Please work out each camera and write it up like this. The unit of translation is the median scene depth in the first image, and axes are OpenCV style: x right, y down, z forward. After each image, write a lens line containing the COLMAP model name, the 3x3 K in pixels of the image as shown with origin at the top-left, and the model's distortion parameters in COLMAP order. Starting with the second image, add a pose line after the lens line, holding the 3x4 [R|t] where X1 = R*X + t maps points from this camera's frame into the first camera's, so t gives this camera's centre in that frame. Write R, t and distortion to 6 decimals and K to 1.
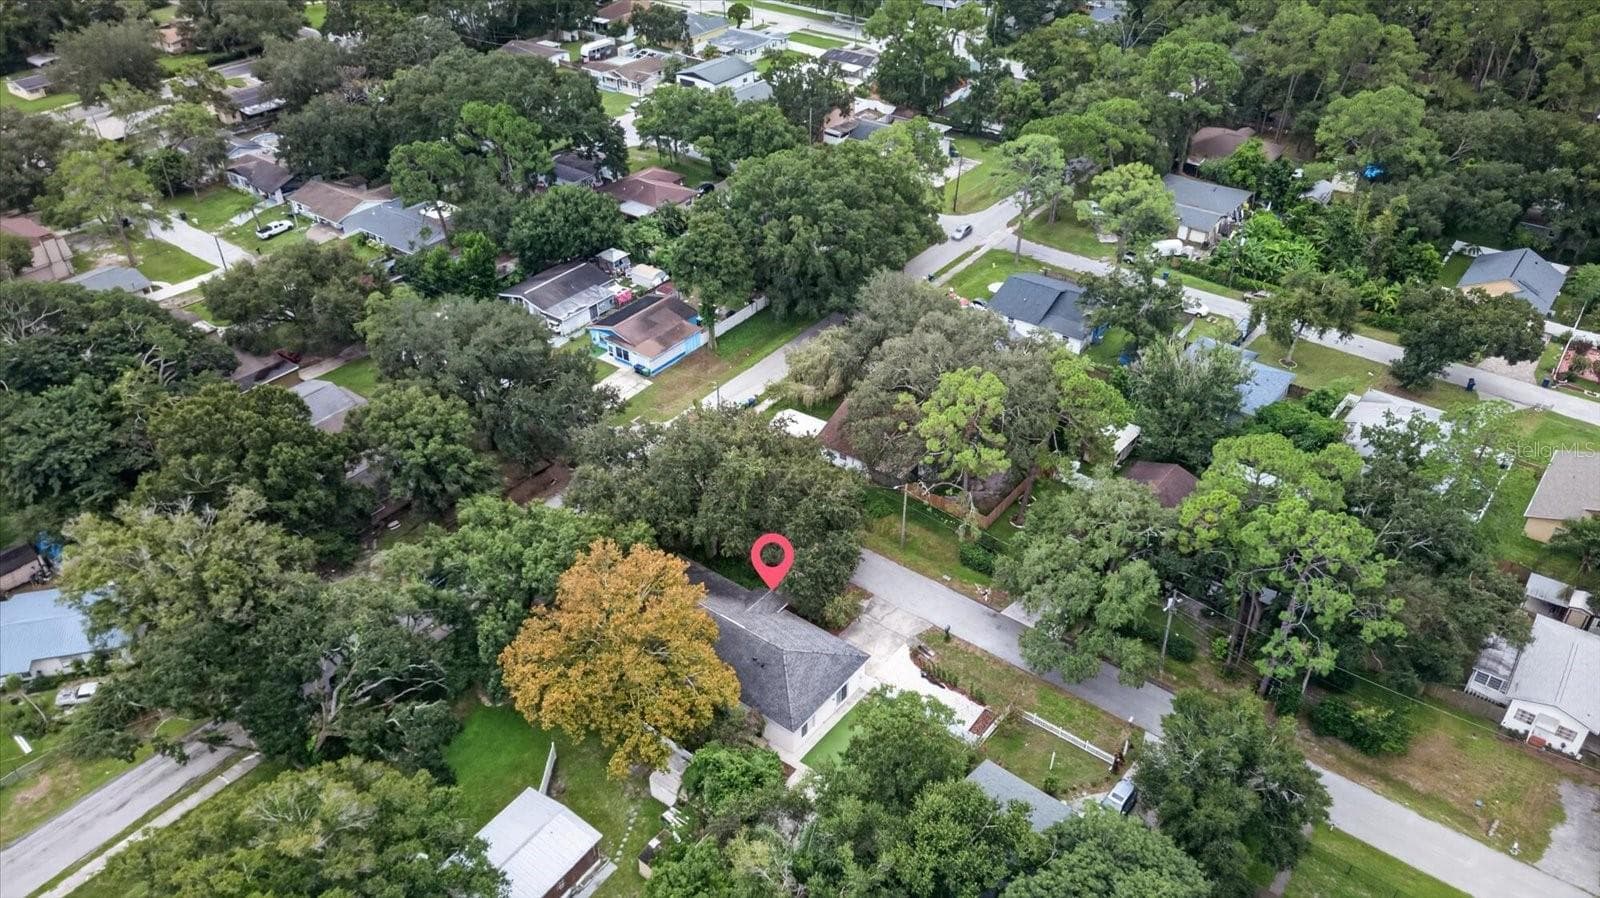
lens RADIAL K [[1125.3, 0, 800.0], [0, 1125.3, 449.0], [0, 0, 1]] dist [0.016393, -0.001283]
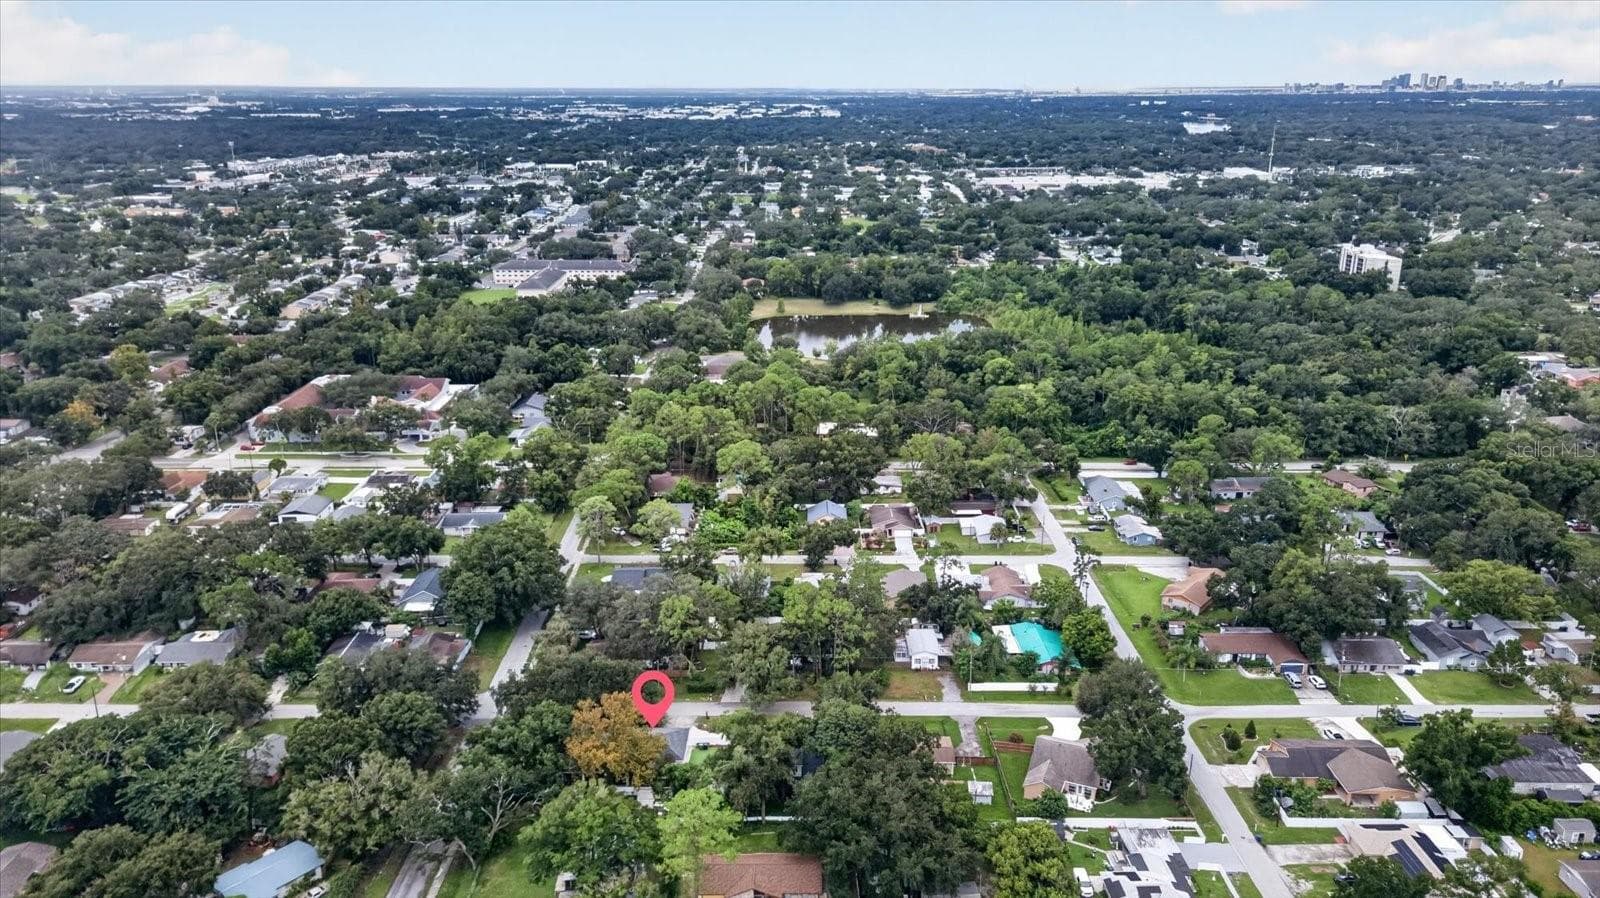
lens RADIAL K [[1125.3, 0, 800.0], [0, 1125.3, 449.0], [0, 0, 1]] dist [0.016393, -0.001283]
pose [[0.786159, -0.177581, 0.591962, -0.629492], [0.349838, 0.917469, -0.189376, 0.116201], [-0.509477, 0.355971, 0.783401, -0.654725]]
